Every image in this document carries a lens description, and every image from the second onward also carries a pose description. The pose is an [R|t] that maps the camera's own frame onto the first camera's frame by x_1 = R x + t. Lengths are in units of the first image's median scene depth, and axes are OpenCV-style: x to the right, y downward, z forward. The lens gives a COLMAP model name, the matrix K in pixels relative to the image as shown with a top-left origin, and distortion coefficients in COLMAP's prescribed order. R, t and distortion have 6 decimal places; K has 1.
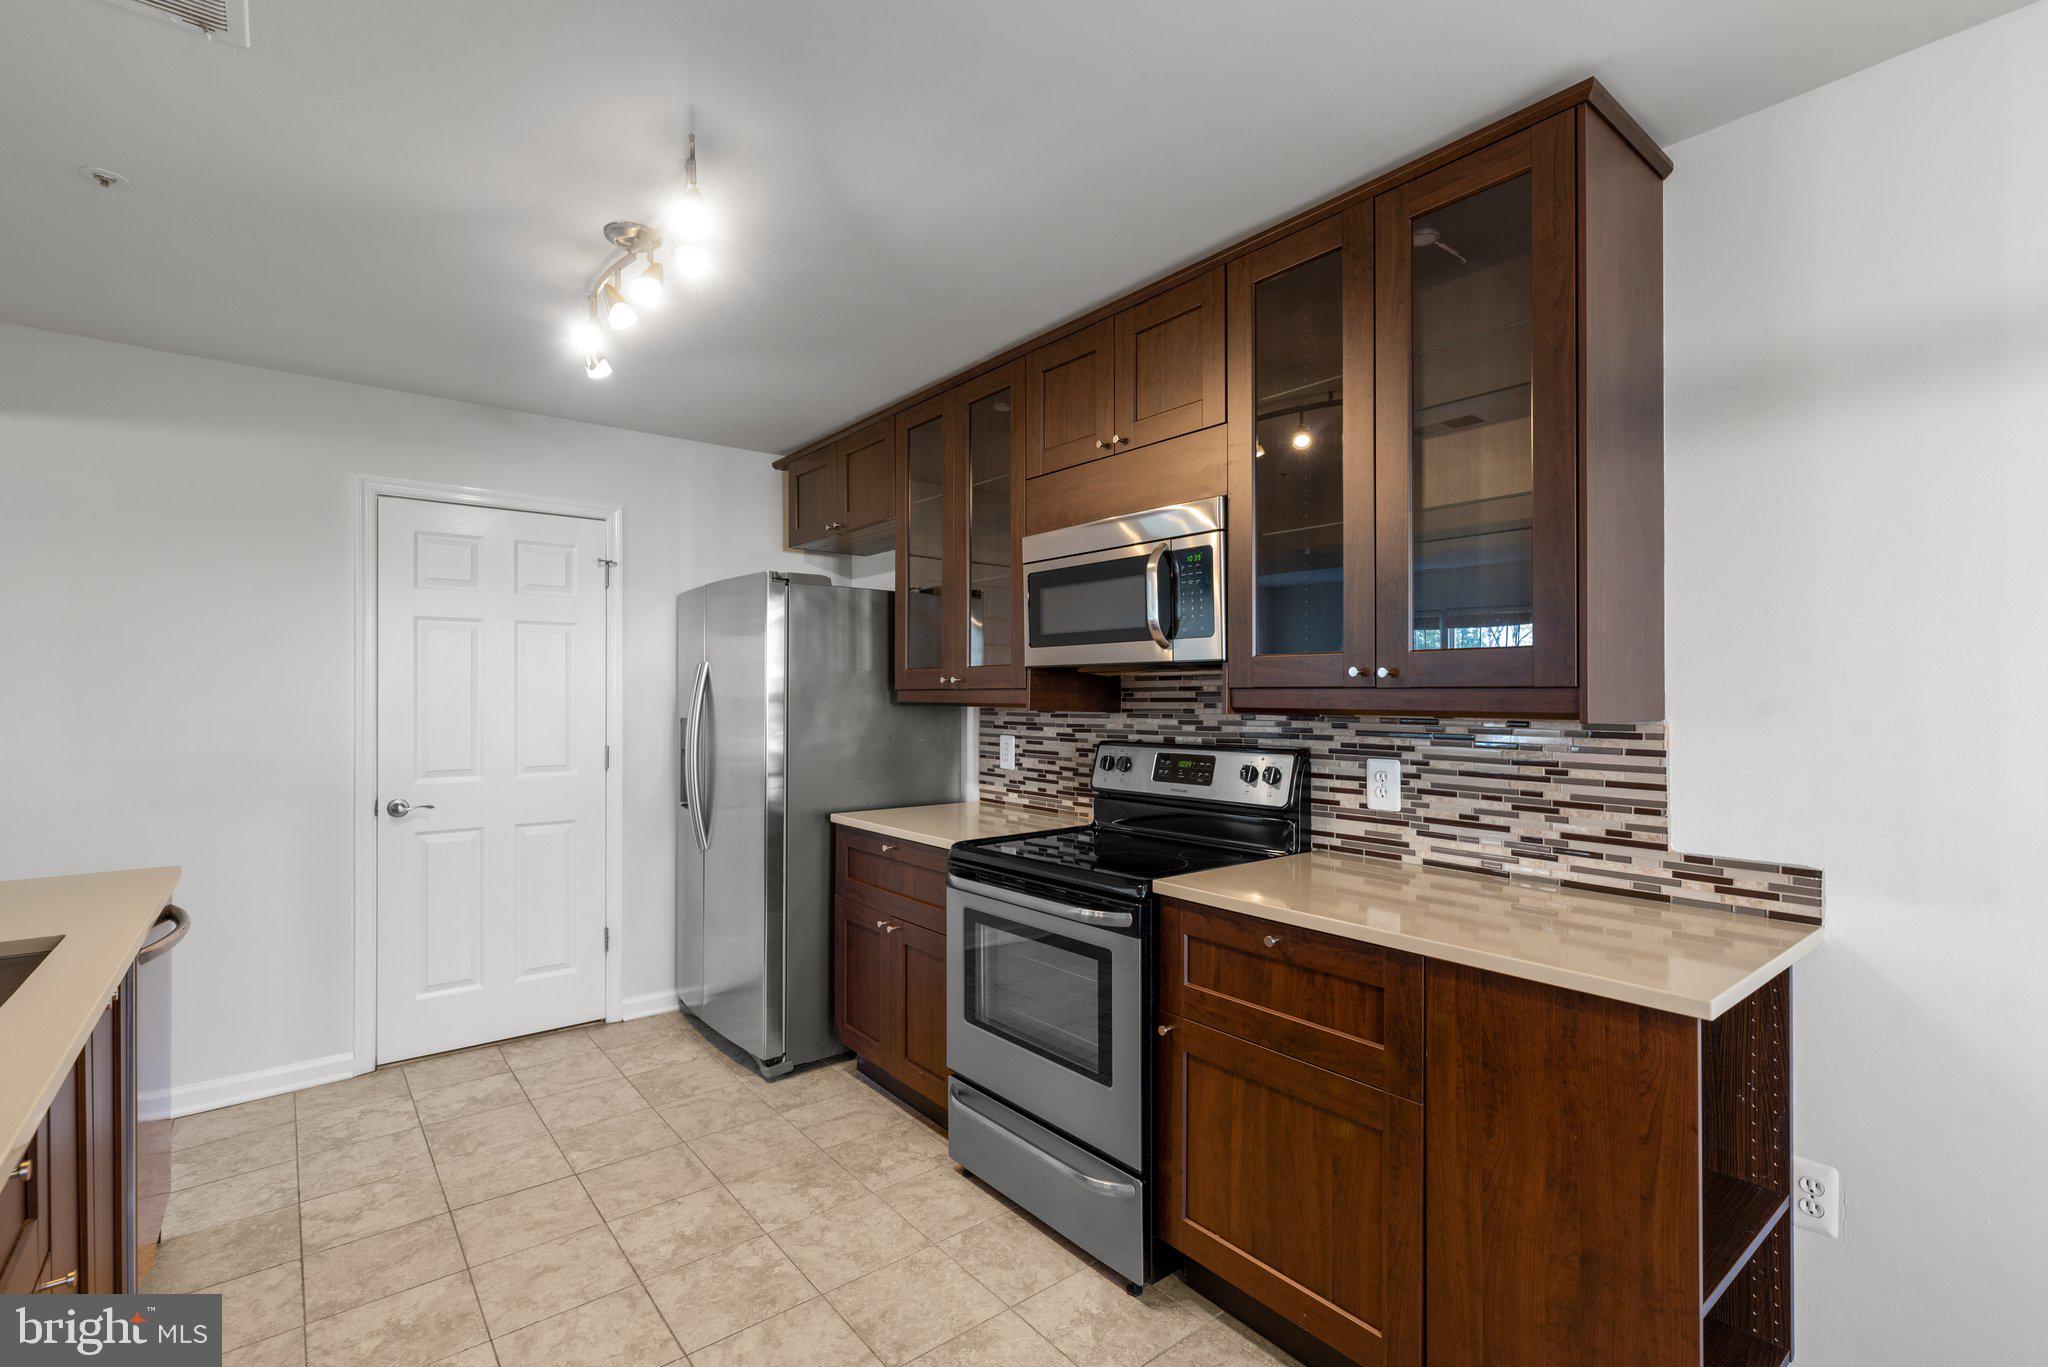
lens RADIAL K [[916.6, 0, 1016.4], [0, 916.6, 683.9], [0, 0, 1]] dist [0.002348, -0.002566]
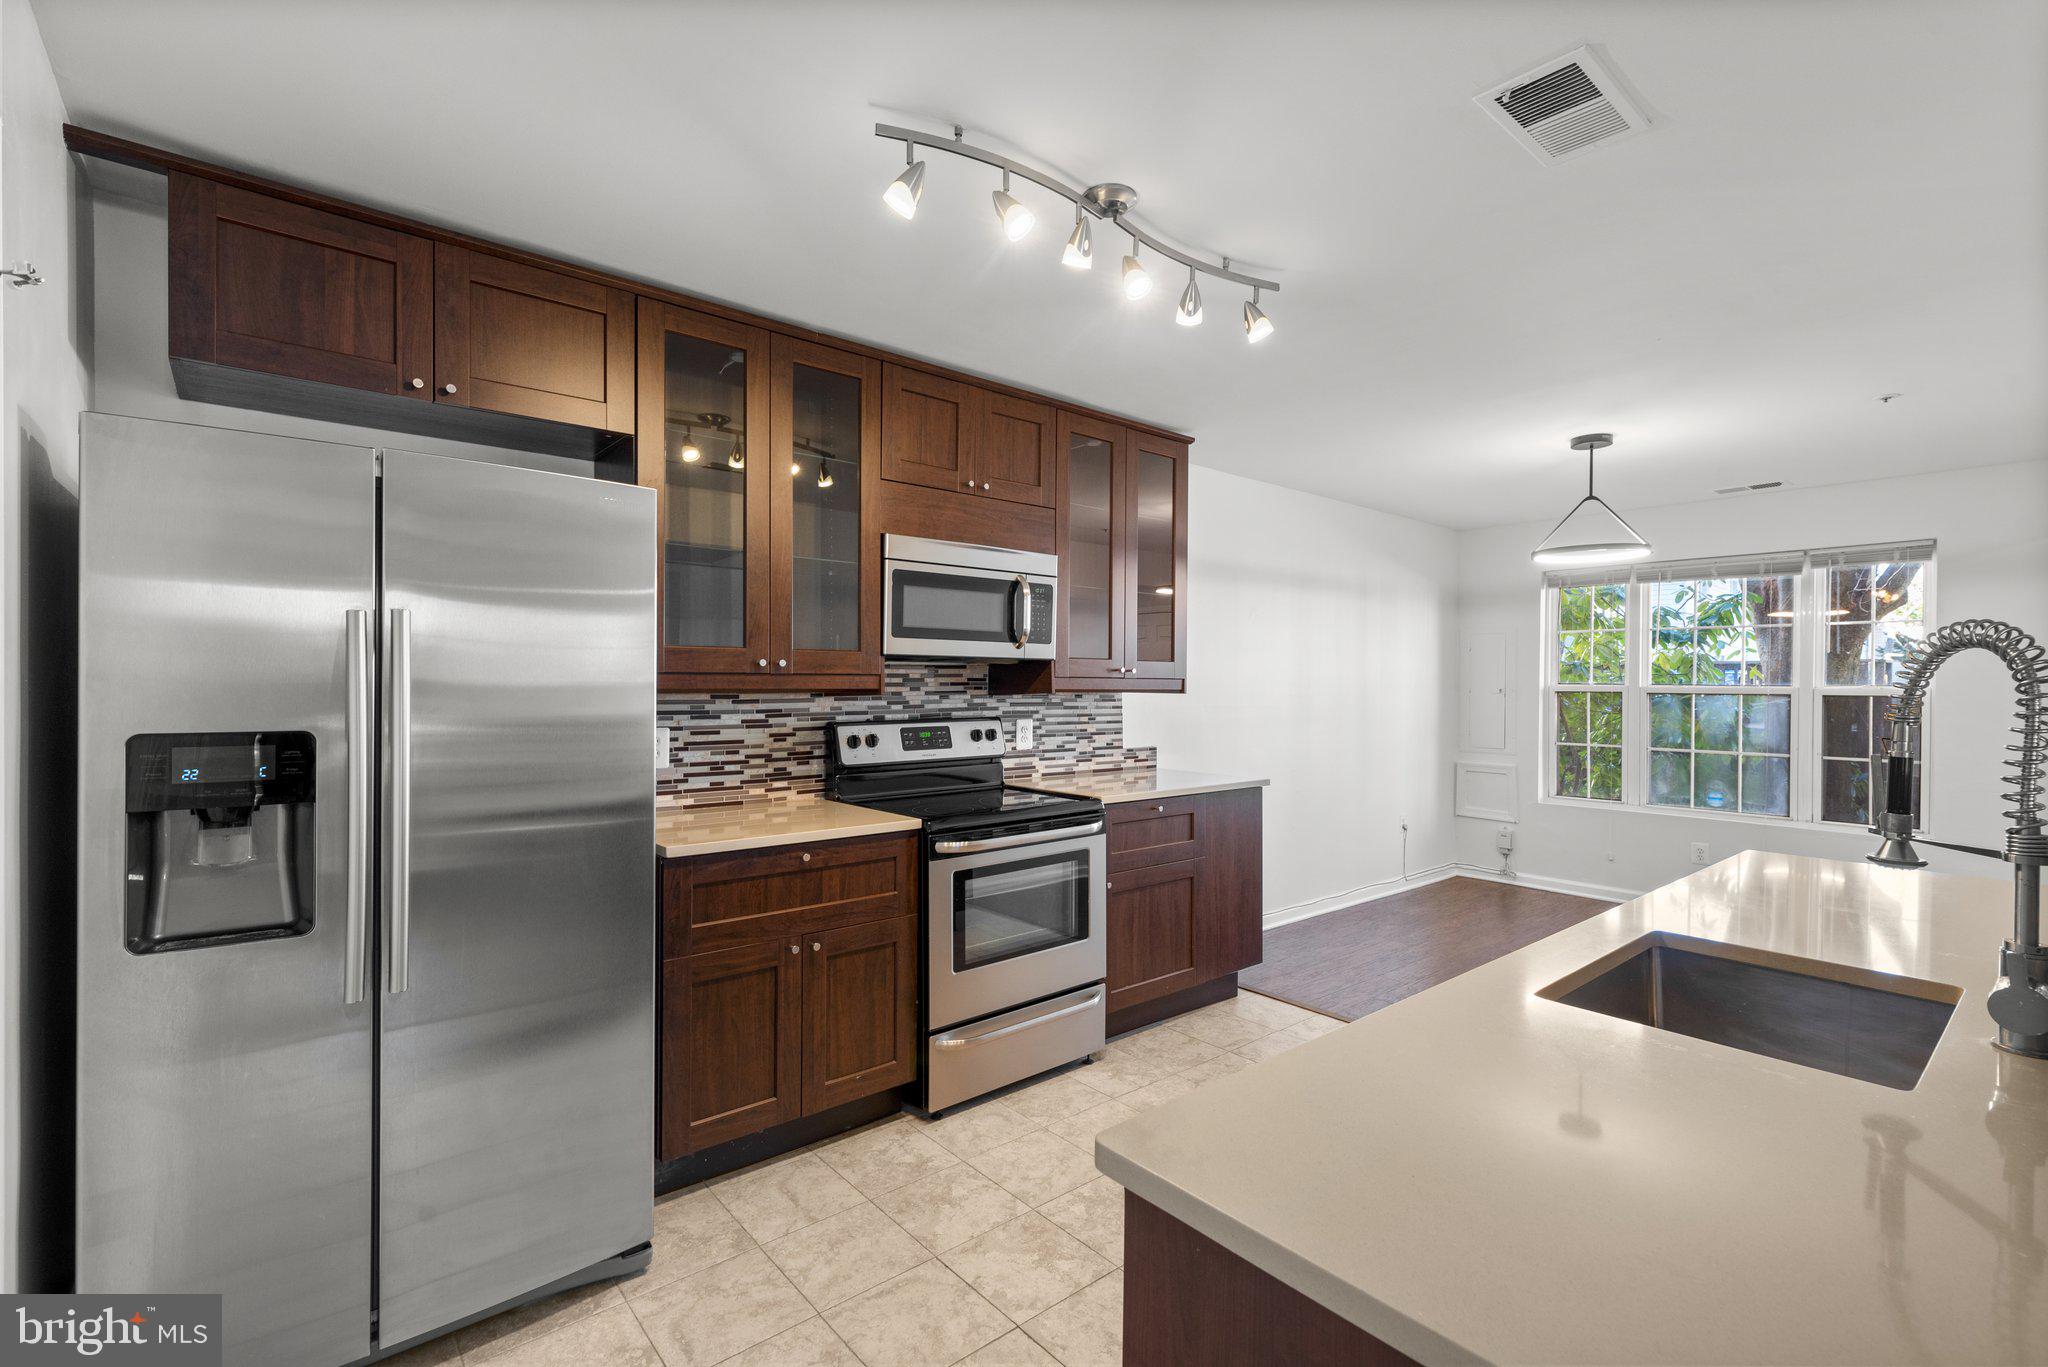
lens RADIAL K [[916.6, 0, 1029.0], [0, 916.6, 680.5], [0, 0, 1]] dist [0.002348, -0.002566]
pose [[-0.031035, 0.000934, 0.999518, -1.146345], [-0.017946, 0.999838, -0.001491, 0.011373], [-0.999357, -0.017983, -0.031014, 0.928273]]
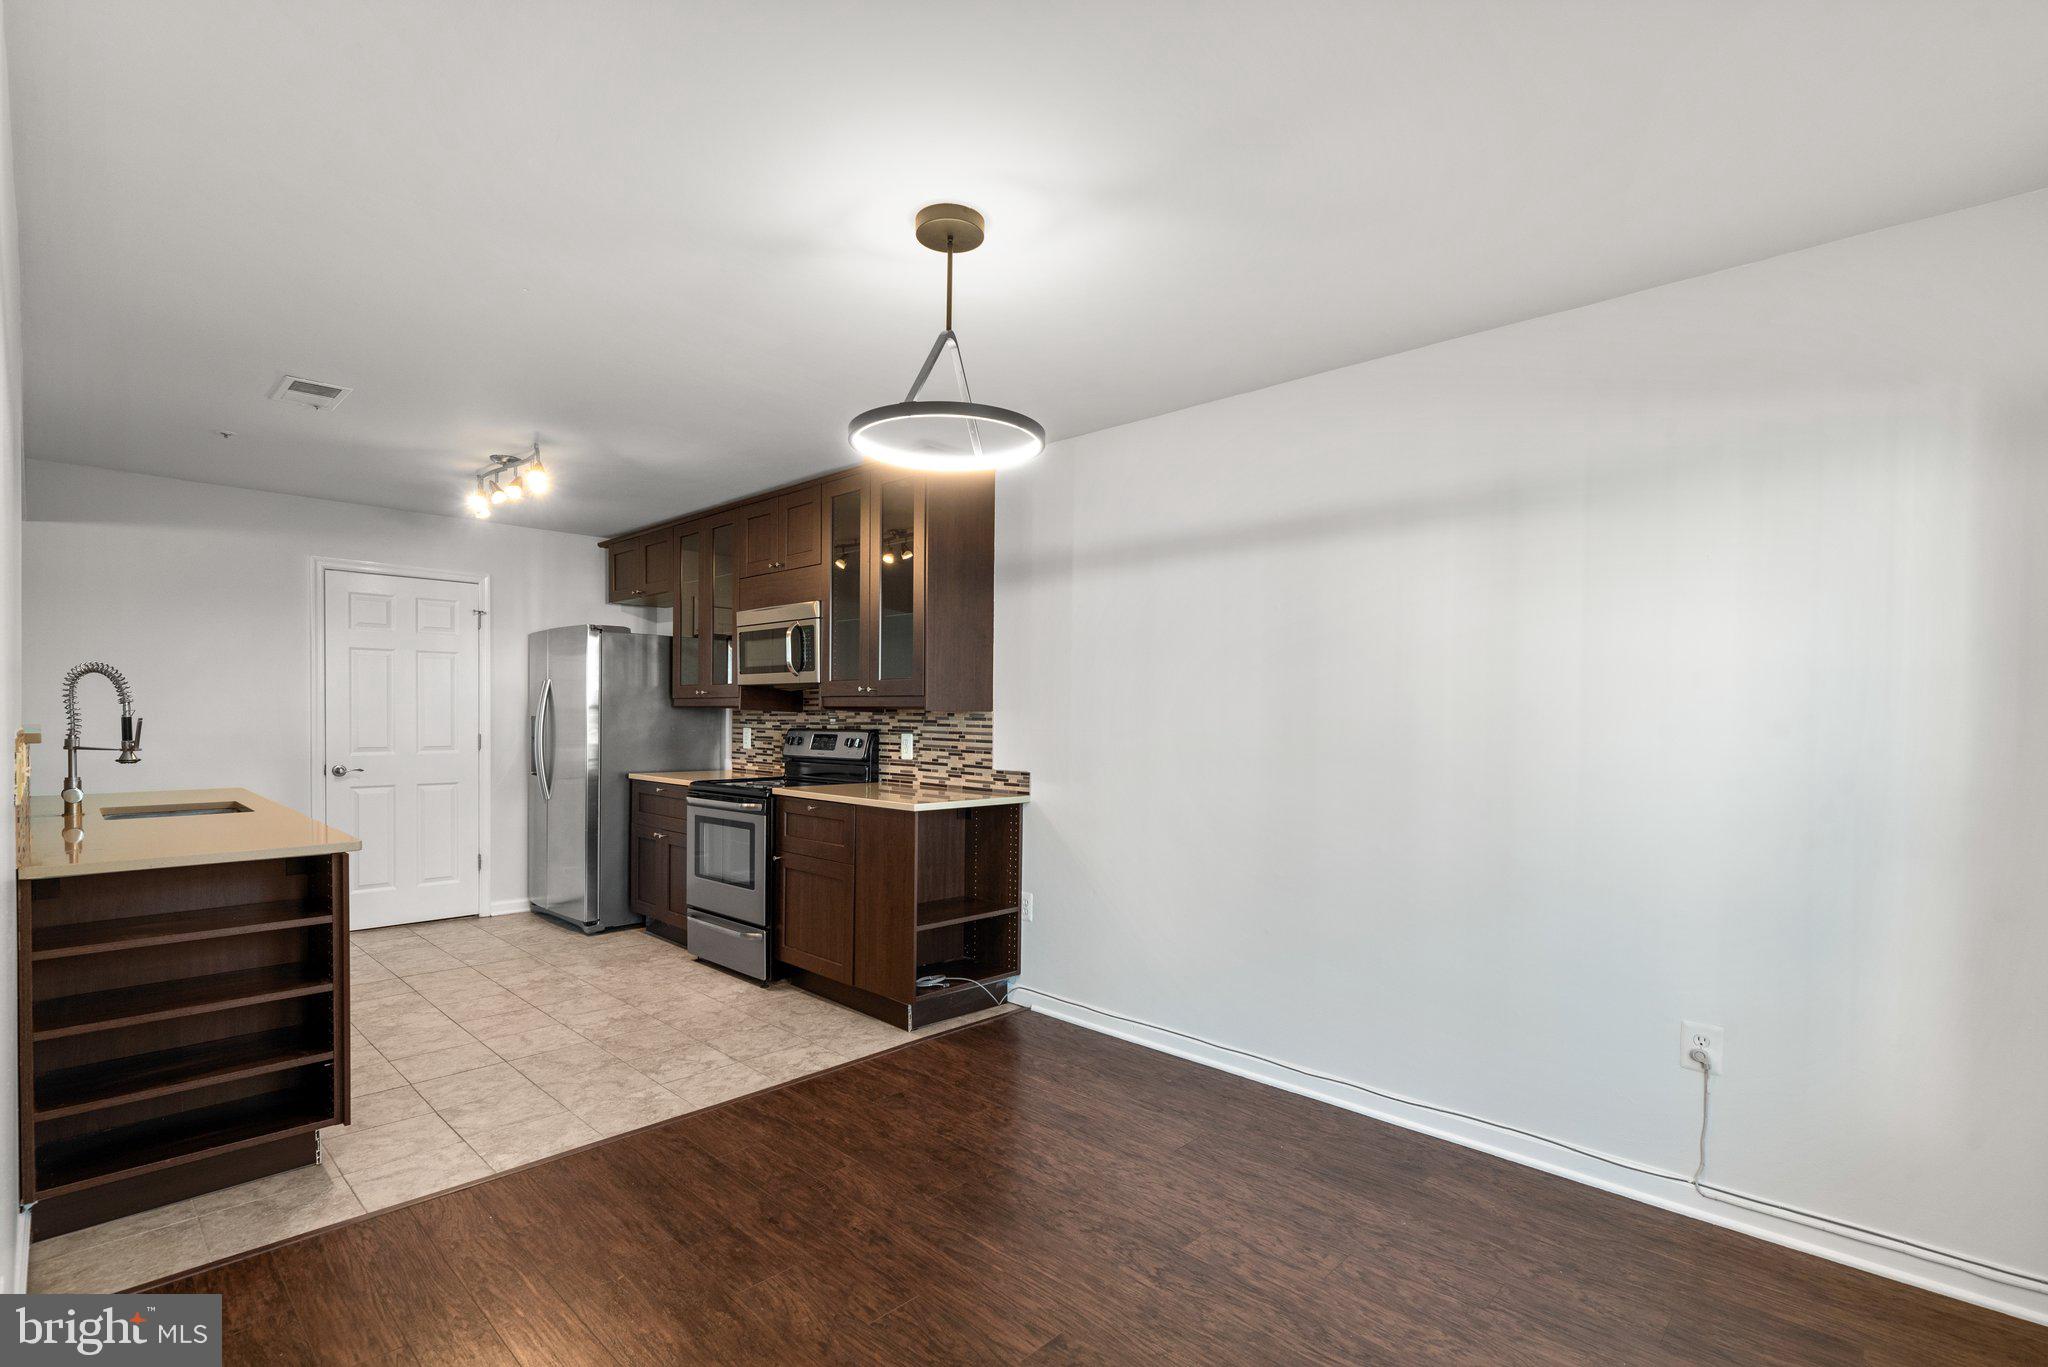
lens RADIAL K [[916.6, 0, 1013.0], [0, 916.6, 726.8], [0, 0, 1]] dist [0.002348, -0.002566]
pose [[0.991121, 0.007471, 0.132752, 0.323459], [-0.010567, 0.999688, 0.022632, 0.017569], [-0.132541, -0.023834, 0.990891, -0.887747]]
